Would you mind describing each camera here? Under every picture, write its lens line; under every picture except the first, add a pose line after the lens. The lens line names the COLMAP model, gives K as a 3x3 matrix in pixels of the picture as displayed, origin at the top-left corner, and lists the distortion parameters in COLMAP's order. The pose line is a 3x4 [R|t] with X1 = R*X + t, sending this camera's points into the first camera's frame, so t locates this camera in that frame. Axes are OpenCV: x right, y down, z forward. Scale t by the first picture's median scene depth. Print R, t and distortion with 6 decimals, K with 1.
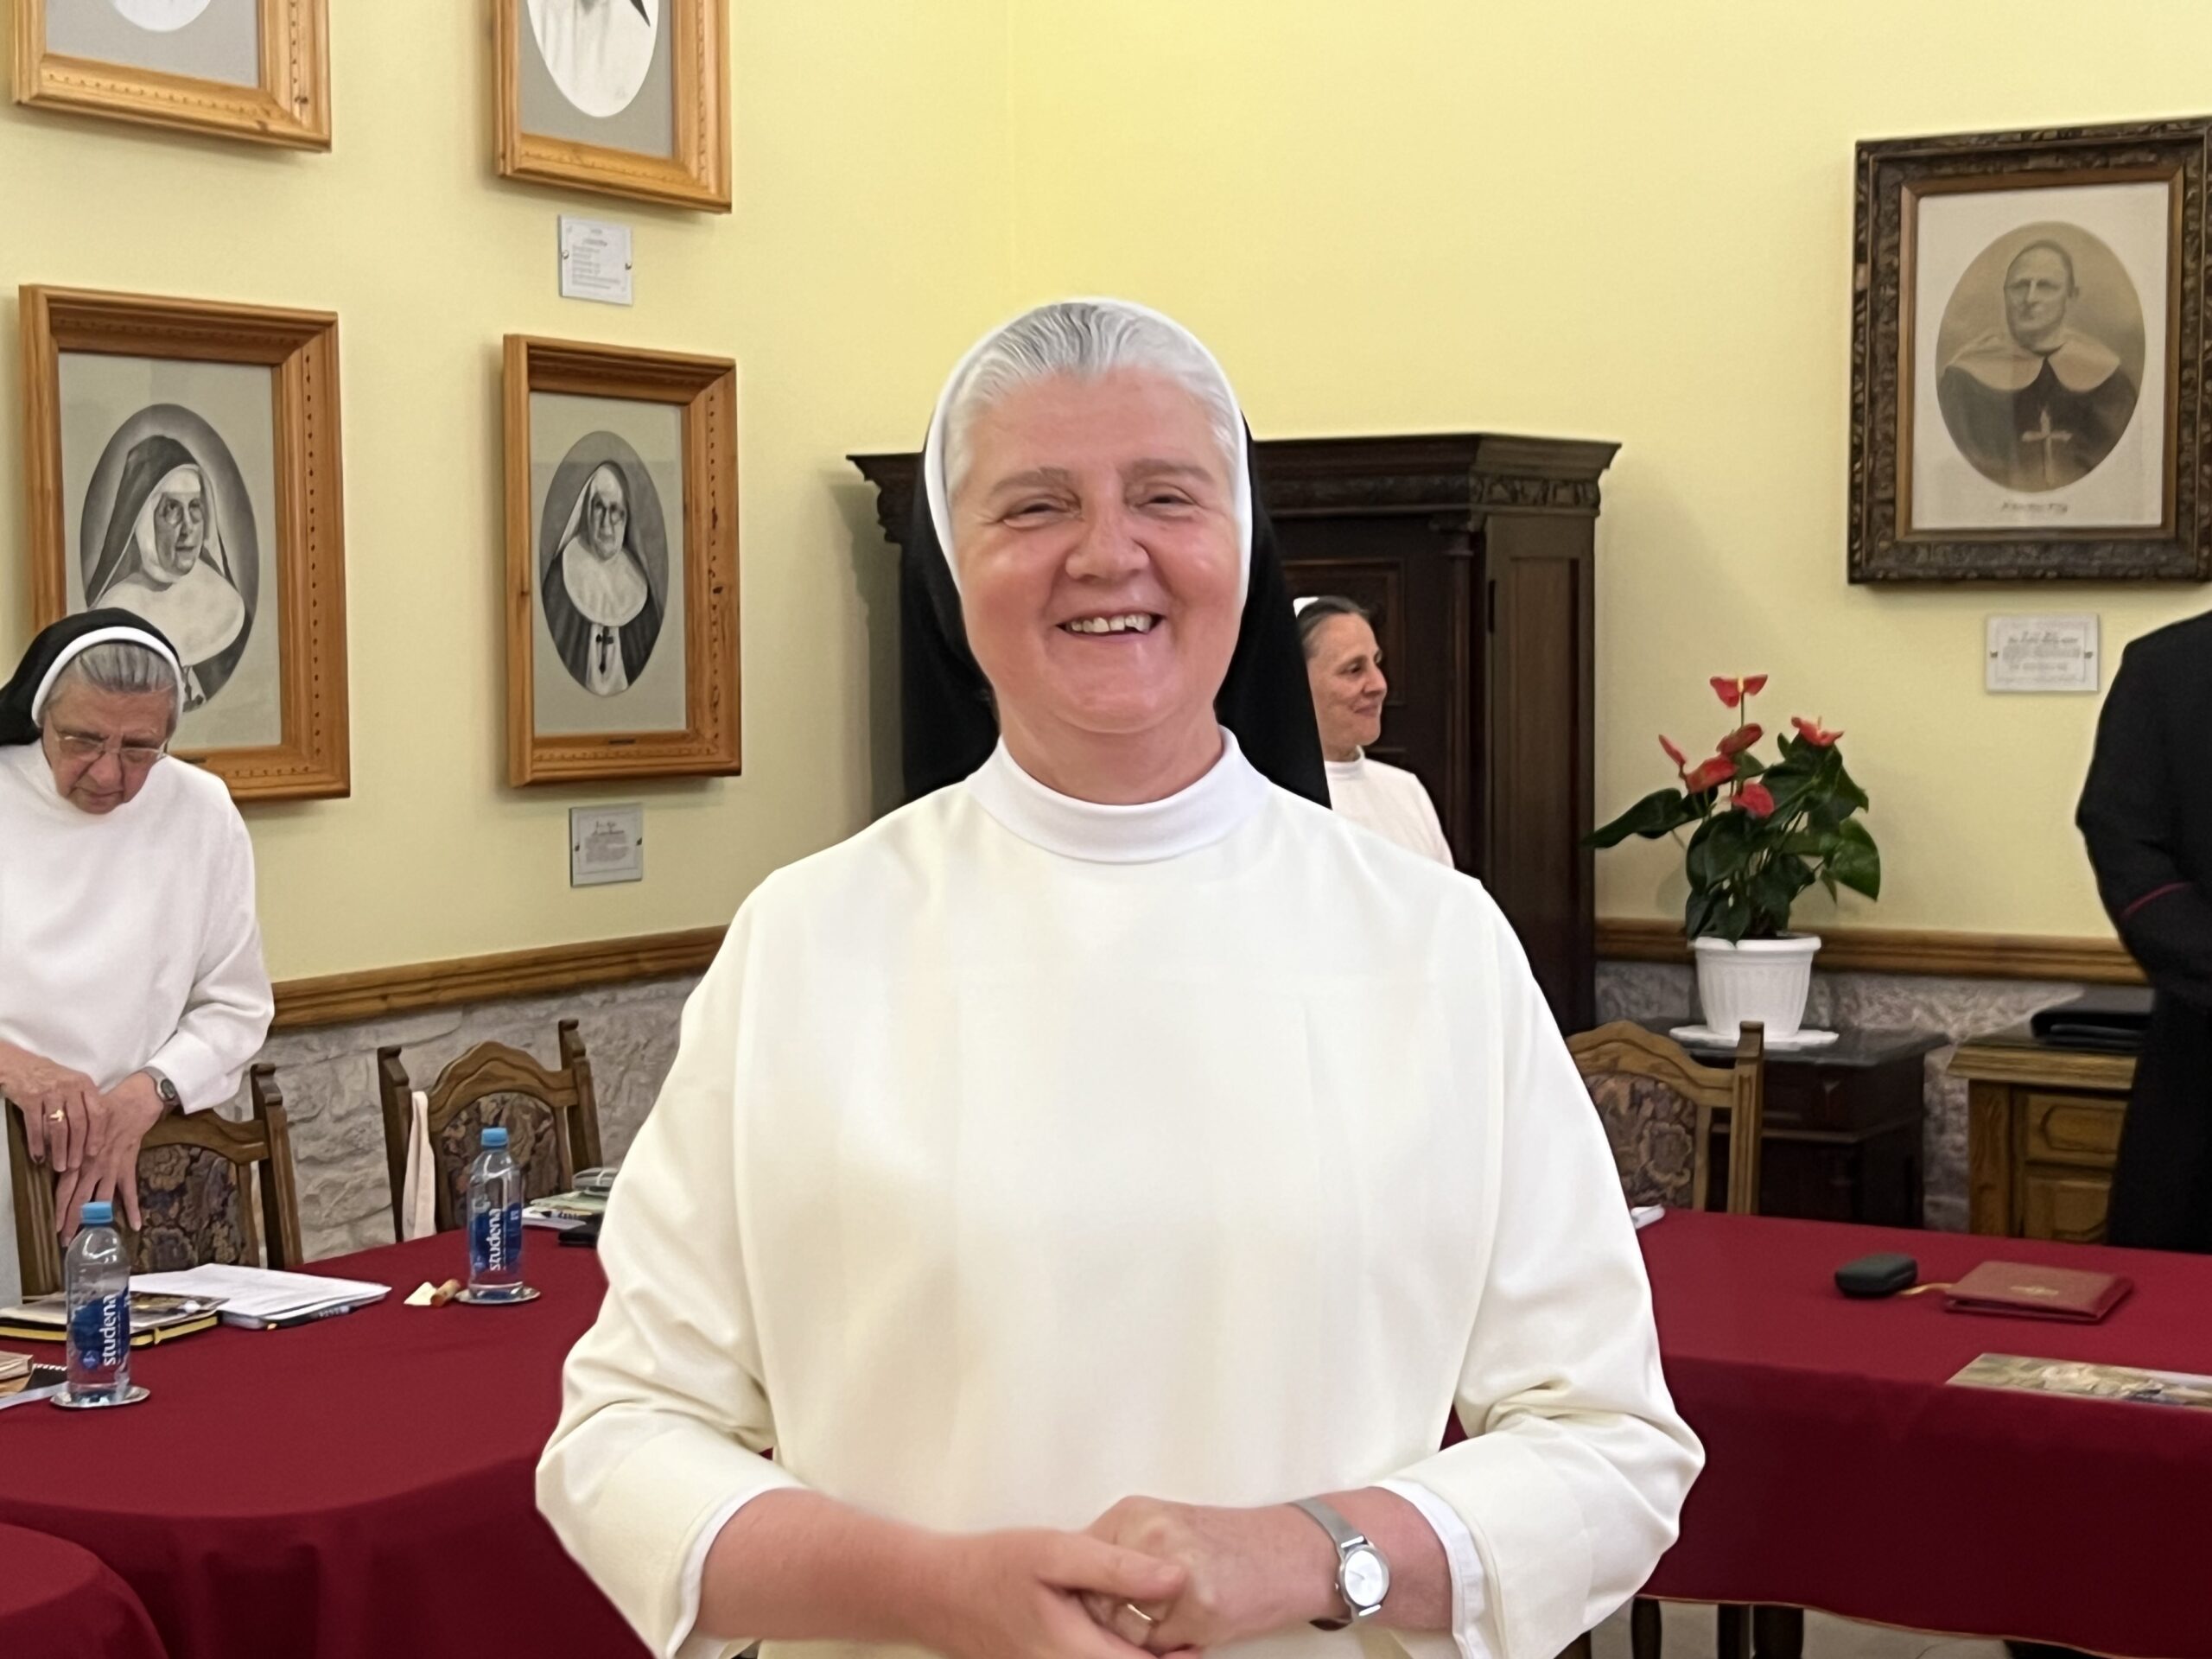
lens RADIAL K [[3521.3, 0, 1095.5], [0, 3521.3, 853.5], [0, 0, 1]] dist [0.079668, 0.000000]
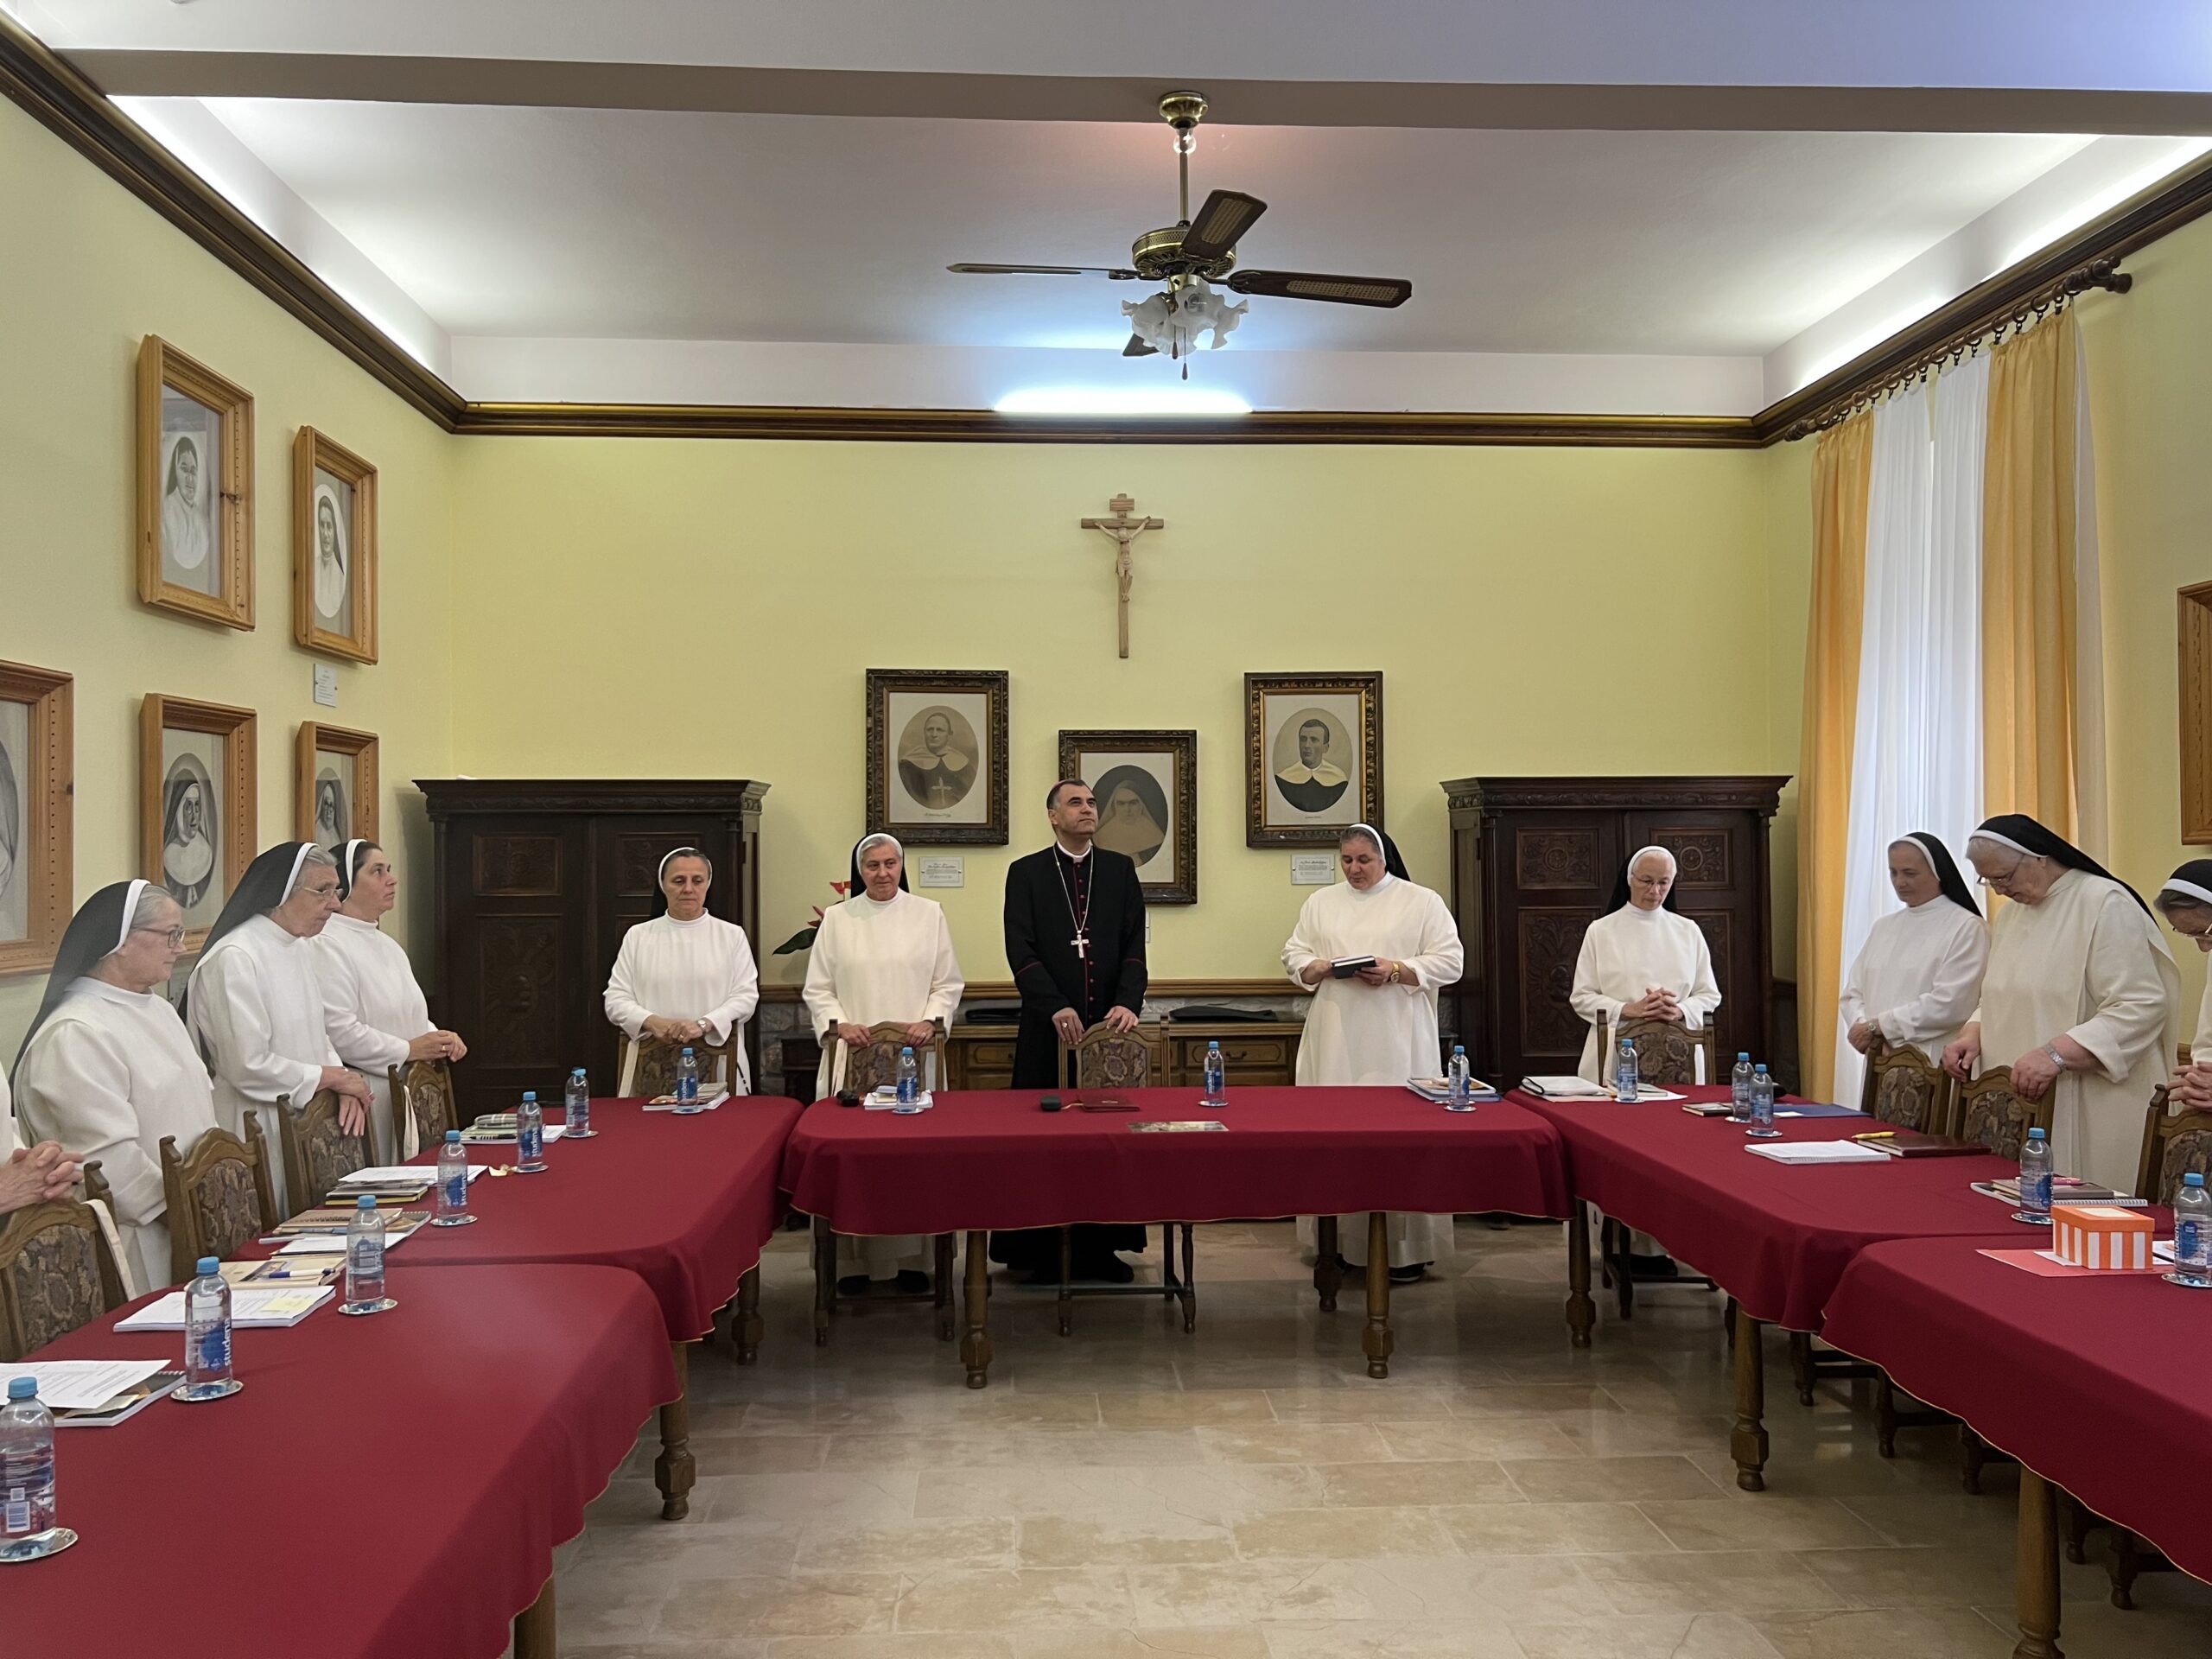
lens RADIAL K [[1677.7, 0, 1109.8], [0, 1677.7, 830.7], [0, 0, 1]] dist [0.007311, 0.000346]
pose [[0.811920, 0.008806, 0.583702, -0.379623], [0.036945, 0.997107, -0.066433, -0.001291], [-0.582598, 0.075503, 0.809246, -0.059902]]
